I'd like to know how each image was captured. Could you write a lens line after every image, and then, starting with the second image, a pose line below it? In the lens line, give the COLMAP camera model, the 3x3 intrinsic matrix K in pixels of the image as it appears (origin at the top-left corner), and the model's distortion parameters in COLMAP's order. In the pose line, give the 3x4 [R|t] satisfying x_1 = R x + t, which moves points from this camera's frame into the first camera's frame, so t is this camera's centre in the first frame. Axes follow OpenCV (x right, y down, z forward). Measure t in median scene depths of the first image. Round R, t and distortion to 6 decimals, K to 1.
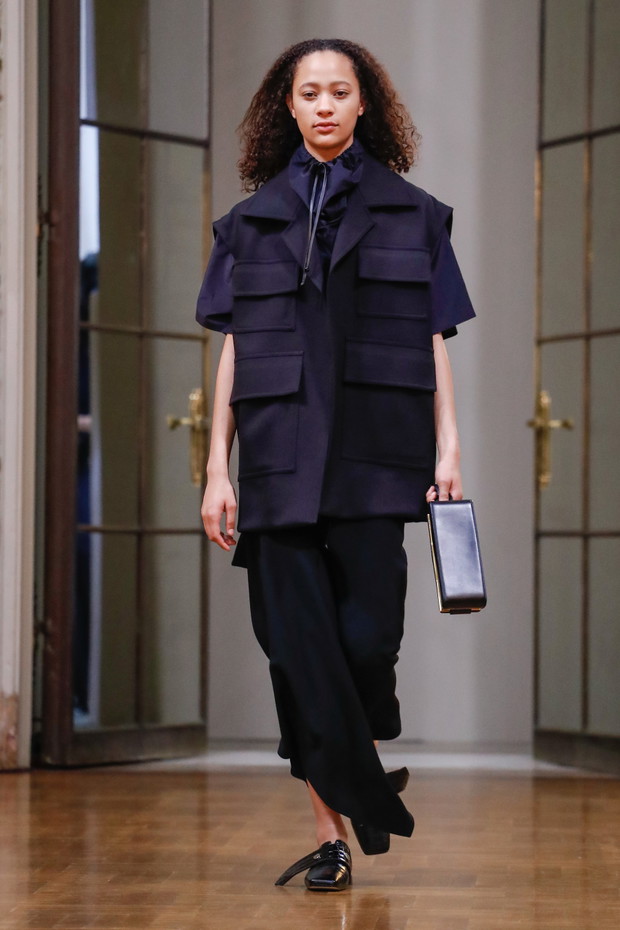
lens RADIAL K [[3971.6, 0, 318.8], [0, 3971.6, 463.9], [0, 0, 1]] dist [0.572211, 0.000000]
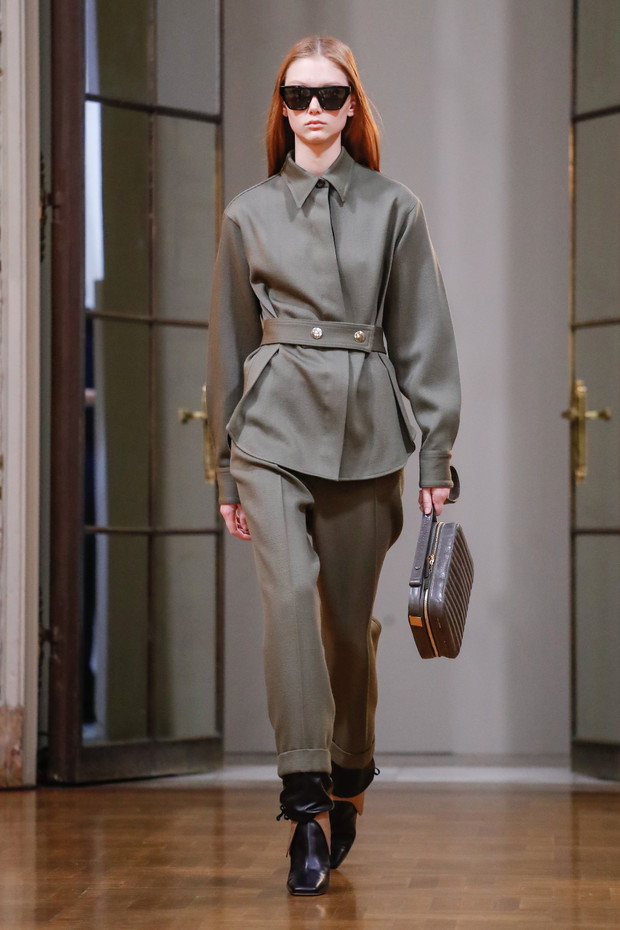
lens RADIAL K [[4008.7, 0, 312.4], [0, 4008.7, 452.5], [0, 0, 1]] dist [0.664437, 0.000000]
pose [[0.999961, -0.007758, -0.004279, -0.002562], [0.007729, 0.999948, -0.006676, 0.004705], [0.004331, 0.006643, 0.999969, 0.050191]]
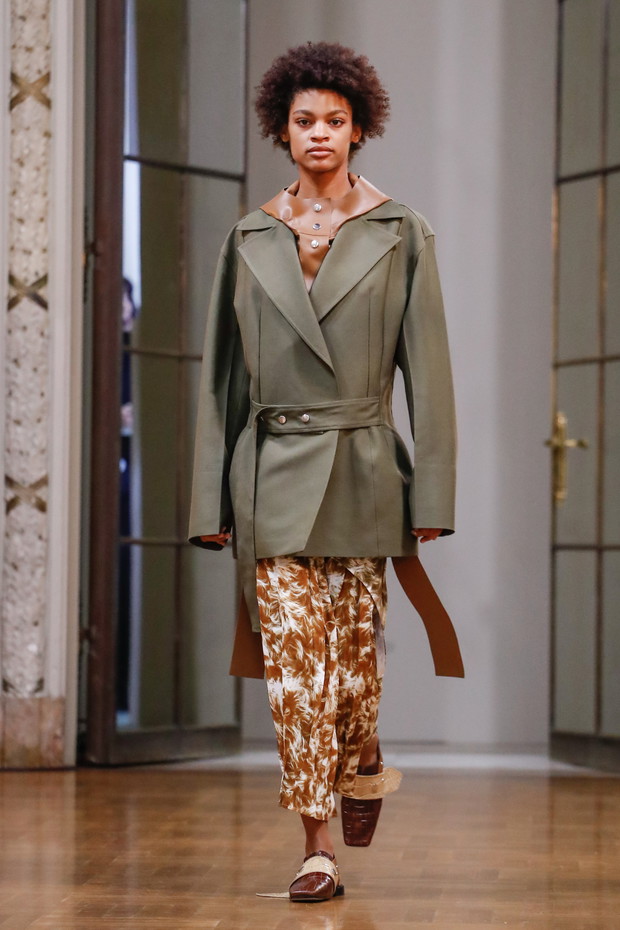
lens RADIAL K [[3907.8, 0, 309.1], [0, 3907.8, 463.1], [0, 0, 1]] dist [0.325263, 0.000000]
pose [[0.999934, 0.002136, -0.011300, 0.001489], [-0.002145, 0.999997, -0.000795, -0.003781], [0.011298, 0.000819, 0.999936, -0.041456]]
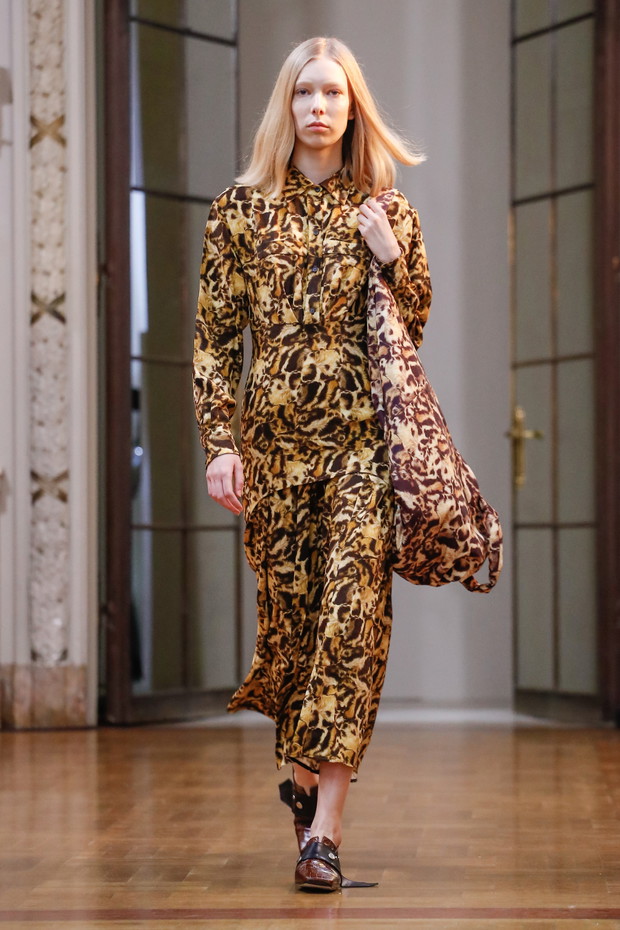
lens RADIAL K [[3854.1, 0, 326.0], [0, 3854.1, 437.1], [0, 0, 1]] dist [0.251914, 0.000000]
pose [[0.999844, -0.013757, -0.011055, 0.011033], [0.013811, 0.999893, 0.004852, -0.015674], [0.010987, -0.005004, 0.999927, -0.164582]]
